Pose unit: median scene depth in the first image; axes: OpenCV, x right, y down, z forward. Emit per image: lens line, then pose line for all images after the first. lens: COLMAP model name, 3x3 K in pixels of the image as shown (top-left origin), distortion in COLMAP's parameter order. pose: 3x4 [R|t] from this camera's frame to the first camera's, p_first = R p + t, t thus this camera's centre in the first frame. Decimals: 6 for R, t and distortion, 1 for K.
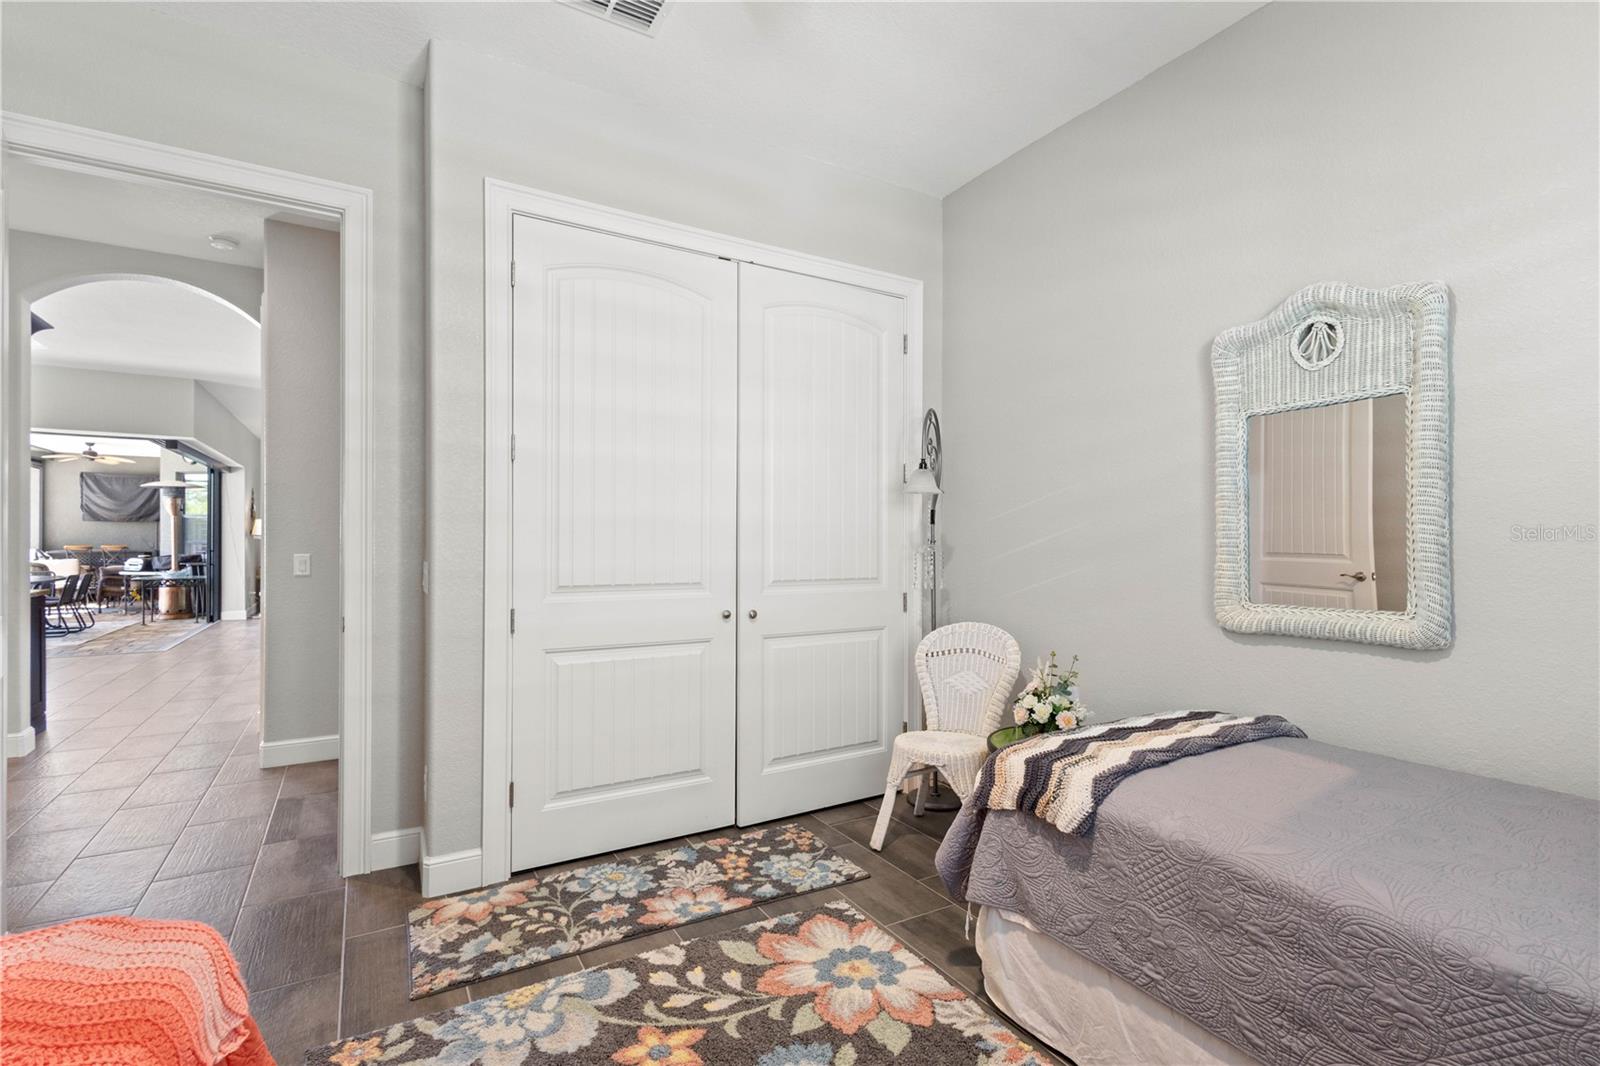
lens RADIAL K [[740.6, 0, 800.0], [0, 740.6, 533.0], [0, 0, 1]] dist [0.002829, 0.000343]
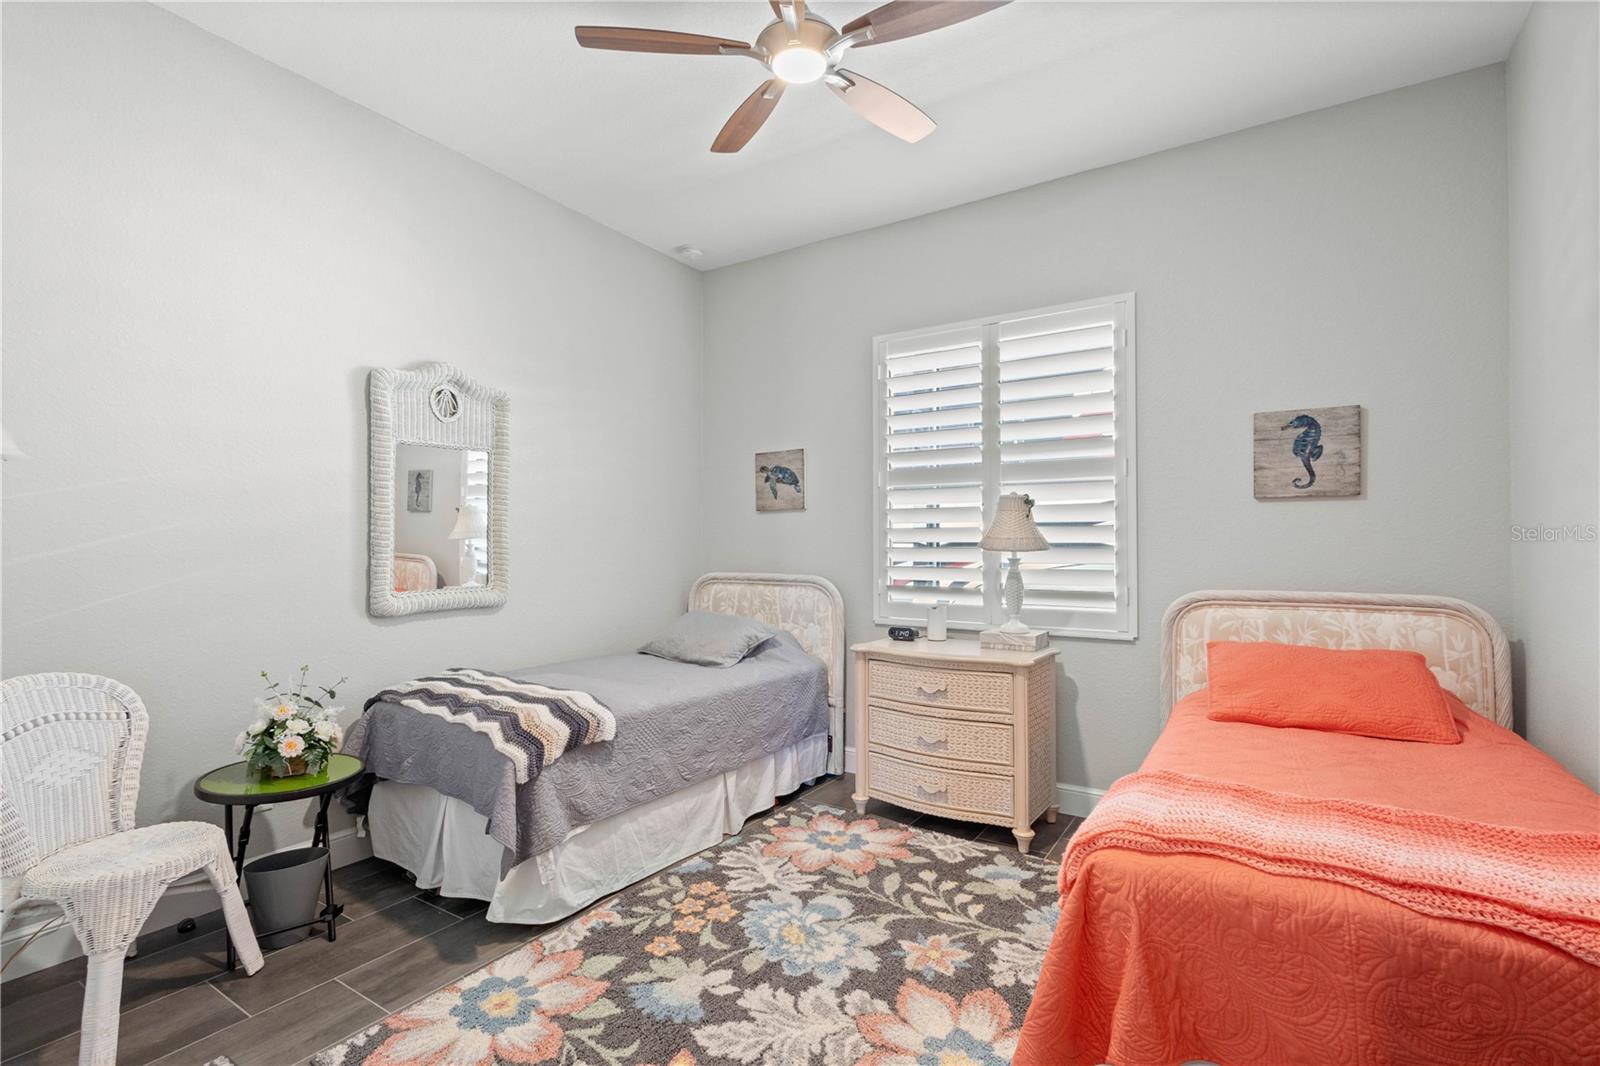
lens RADIAL K [[740.6, 0, 800.0], [0, 740.6, 533.0], [0, 0, 1]] dist [0.002829, 0.000343]
pose [[-0.453137, 0.010433, 0.891380, -0.612025], [-0.007881, 0.999846, -0.015709, 0.006231], [-0.891406, -0.014144, -0.452985, 0.721621]]
